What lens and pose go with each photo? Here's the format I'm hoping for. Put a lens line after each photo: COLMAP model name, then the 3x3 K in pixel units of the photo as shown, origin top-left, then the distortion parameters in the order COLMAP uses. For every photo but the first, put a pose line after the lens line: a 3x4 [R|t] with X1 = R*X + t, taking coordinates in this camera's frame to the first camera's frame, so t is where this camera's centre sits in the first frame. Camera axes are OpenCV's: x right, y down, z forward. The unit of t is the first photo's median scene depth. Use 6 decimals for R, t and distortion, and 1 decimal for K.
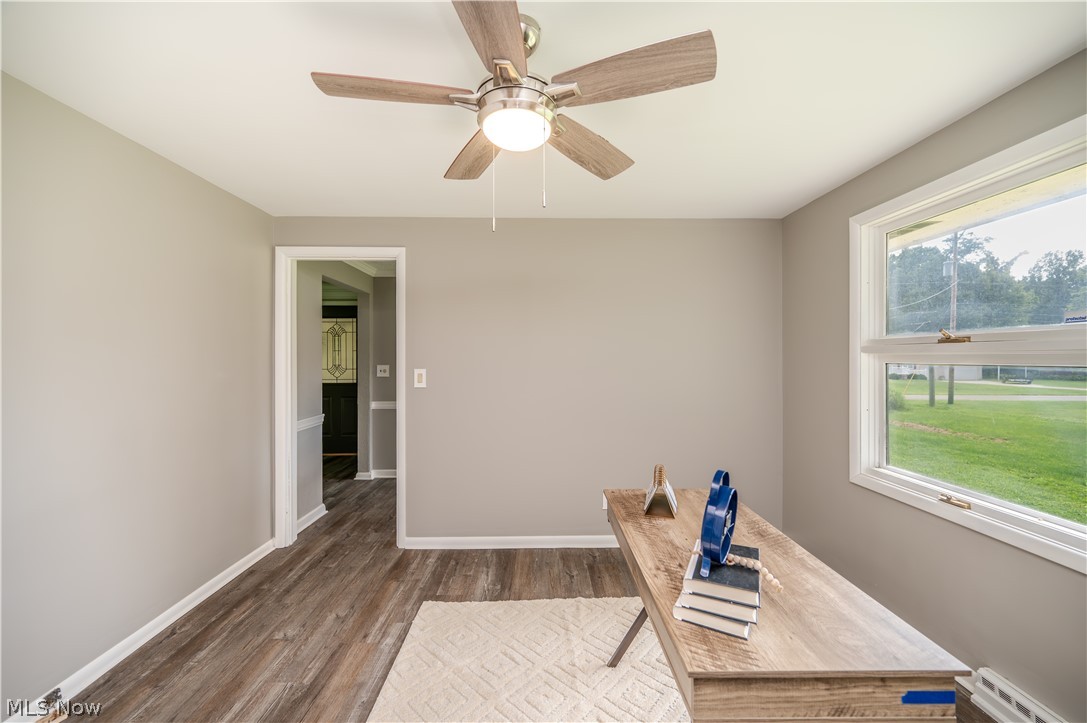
lens RADIAL K [[428.5, 0, 546.1], [0, 428.5, 359.9], [0, 0, 1]] dist [0.001712, 0.000146]
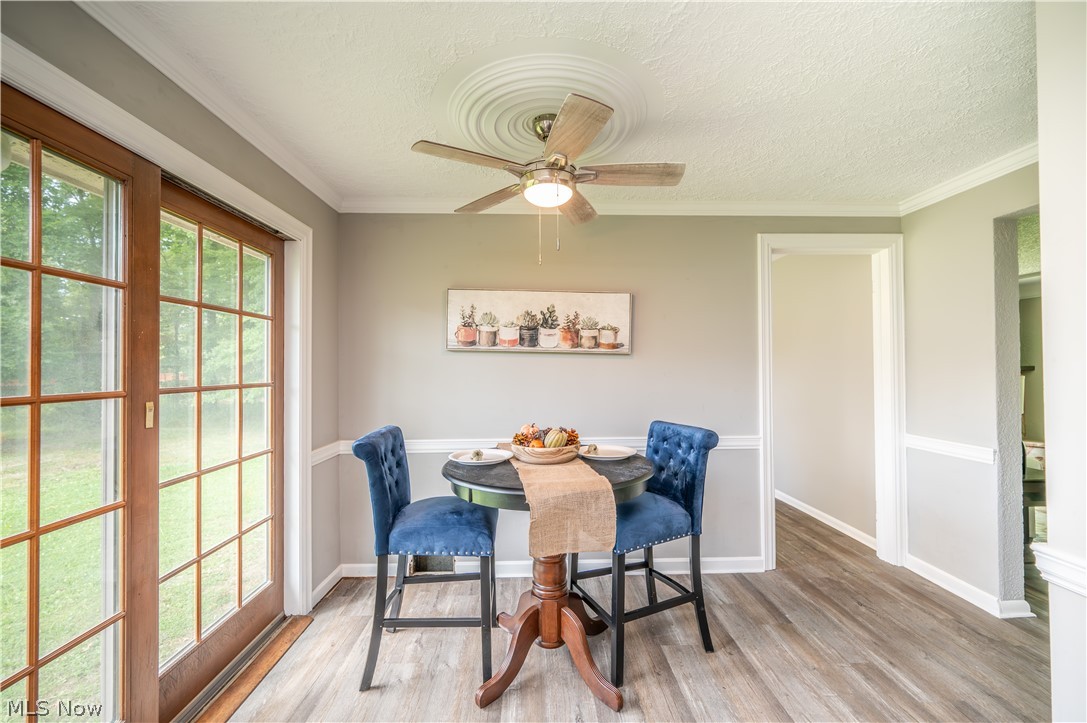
lens RADIAL K [[428.5, 0, 543.0], [0, 428.5, 363.2], [0, 0, 1]] dist [0.001712, 0.000146]
pose [[-0.999936, 0.001852, -0.011189, 0.152097], [0.001867, 0.999997, -0.001334, 0.006560], [0.011187, -0.001354, -0.999937, 1.990110]]
